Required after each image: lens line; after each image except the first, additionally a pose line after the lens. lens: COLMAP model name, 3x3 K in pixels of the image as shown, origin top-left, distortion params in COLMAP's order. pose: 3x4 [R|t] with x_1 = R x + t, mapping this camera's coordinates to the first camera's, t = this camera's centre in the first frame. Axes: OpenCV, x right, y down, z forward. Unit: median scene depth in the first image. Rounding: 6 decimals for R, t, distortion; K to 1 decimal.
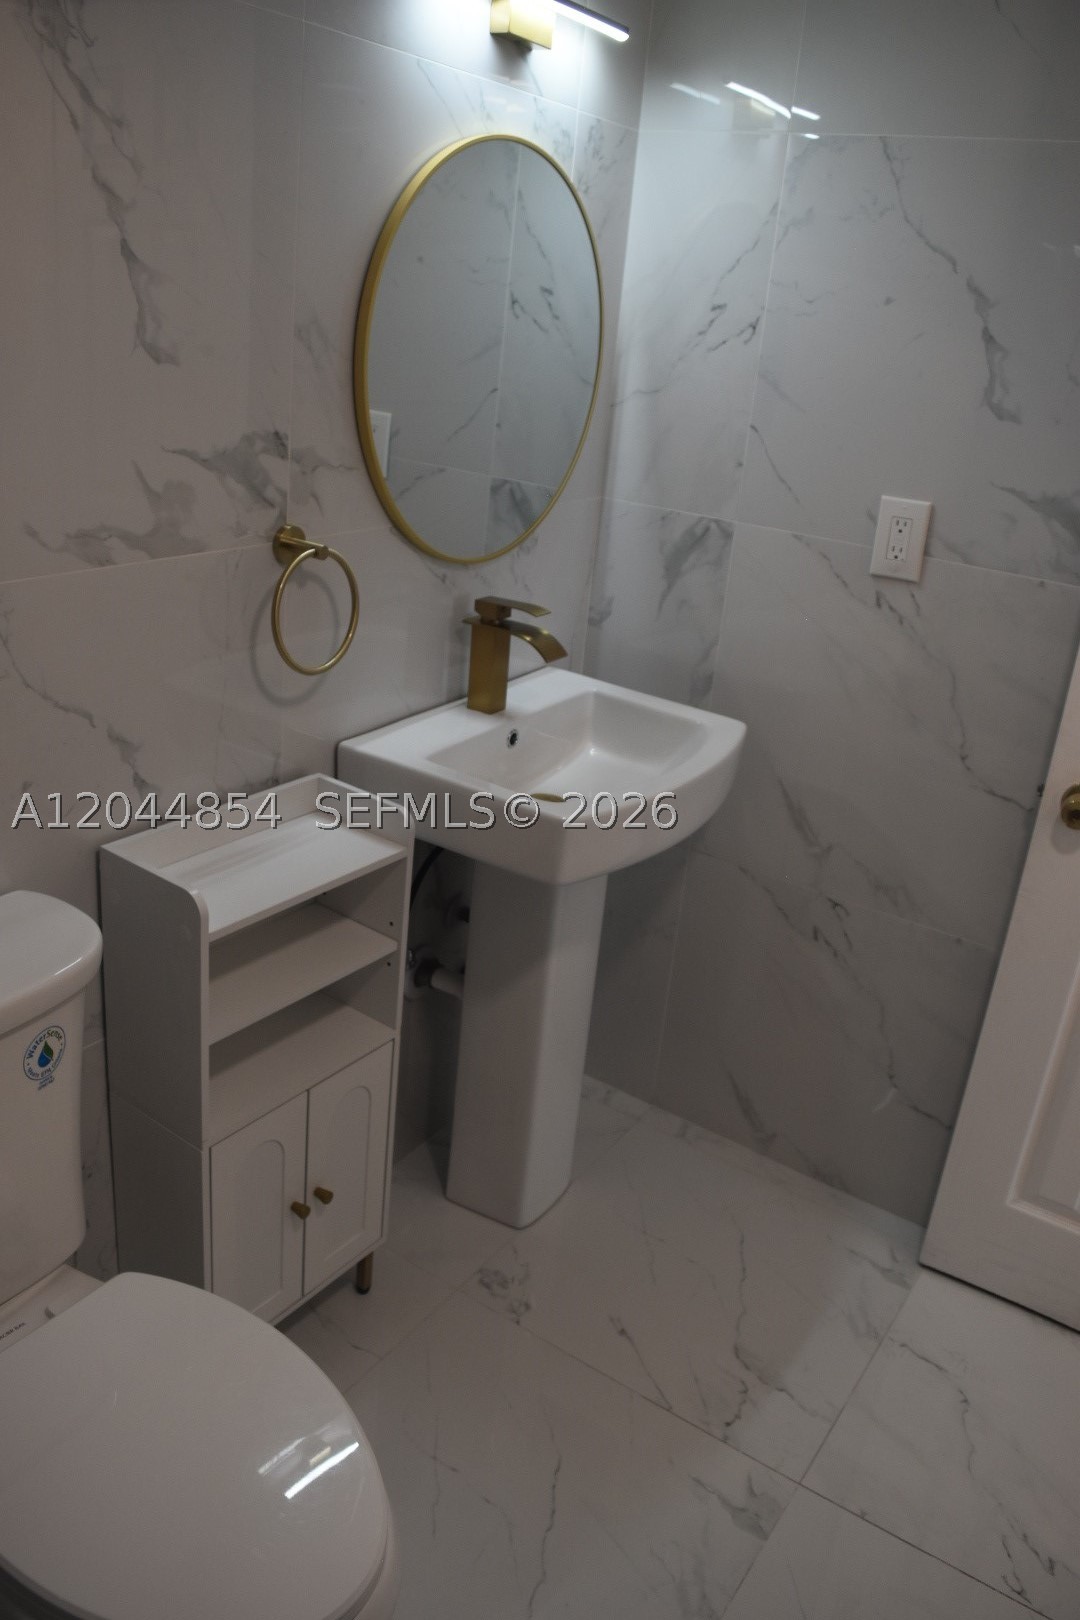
lens RADIAL K [[1270.0, 0, 525.0], [0, 1270.0, 799.7], [0, 0, 1]] dist [-0.096832, 0.025506]
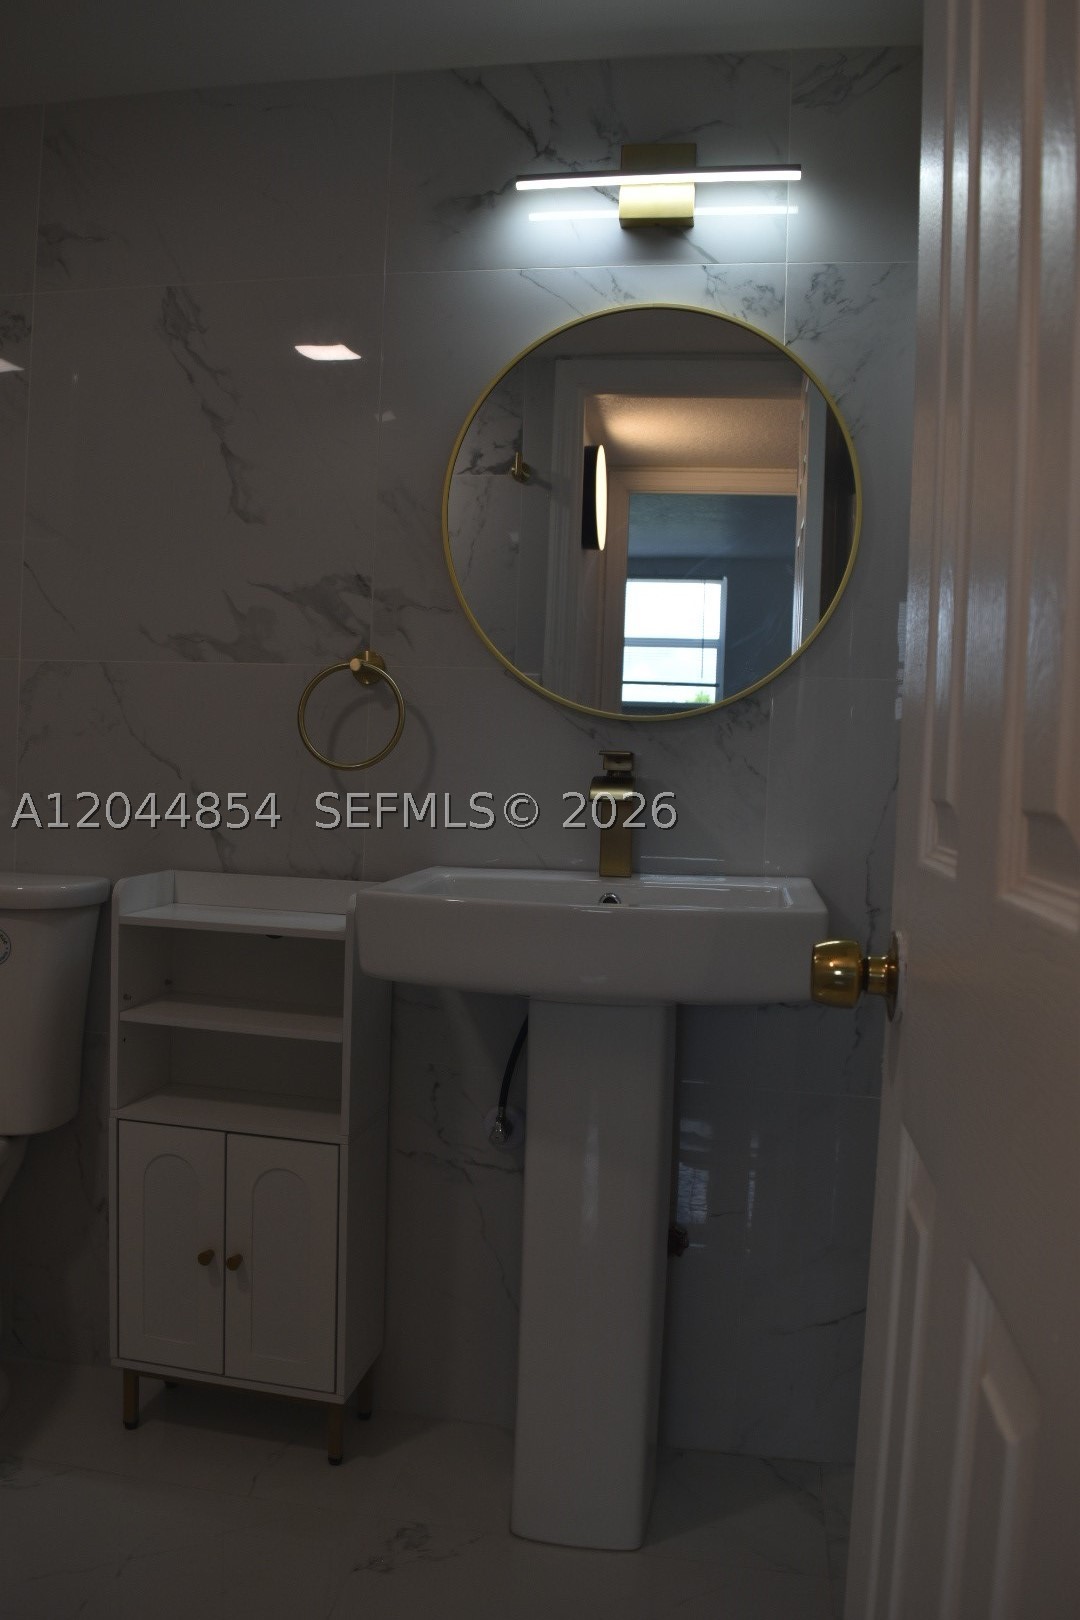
lens RADIAL K [[1270.0, 0, 527.9], [0, 1270.0, 806.7], [0, 0, 1]] dist [-0.096832, 0.025506]
pose [[0.404125, -0.047516, -0.913469, 1.006928], [-0.338727, 0.919879, -0.197705, 0.107976], [0.849675, 0.389314, 0.355651, 0.796113]]
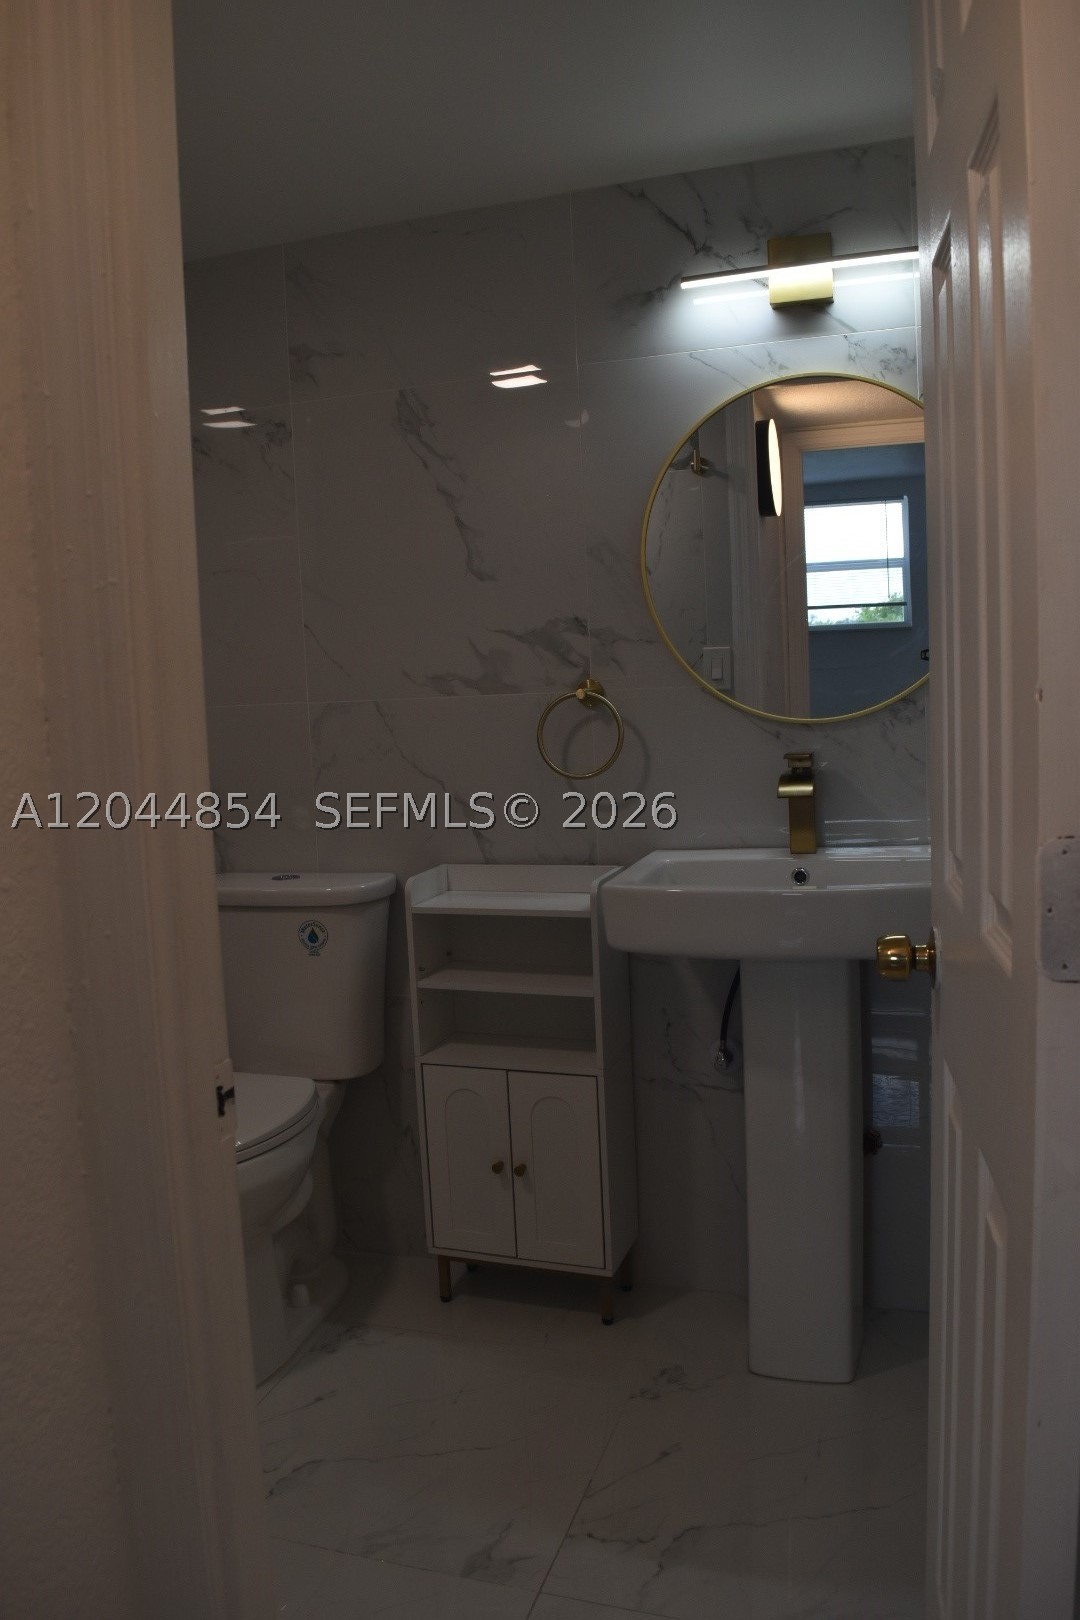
lens RADIAL K [[1270.0, 0, 528.8], [0, 1270.0, 808.9], [0, 0, 1]] dist [-0.096832, 0.025506]
pose [[0.254918, -0.008313, -0.966927, 1.278460], [-0.293918, 0.951983, -0.085672, 0.075721], [0.921210, 0.306037, 0.240235, 0.657180]]
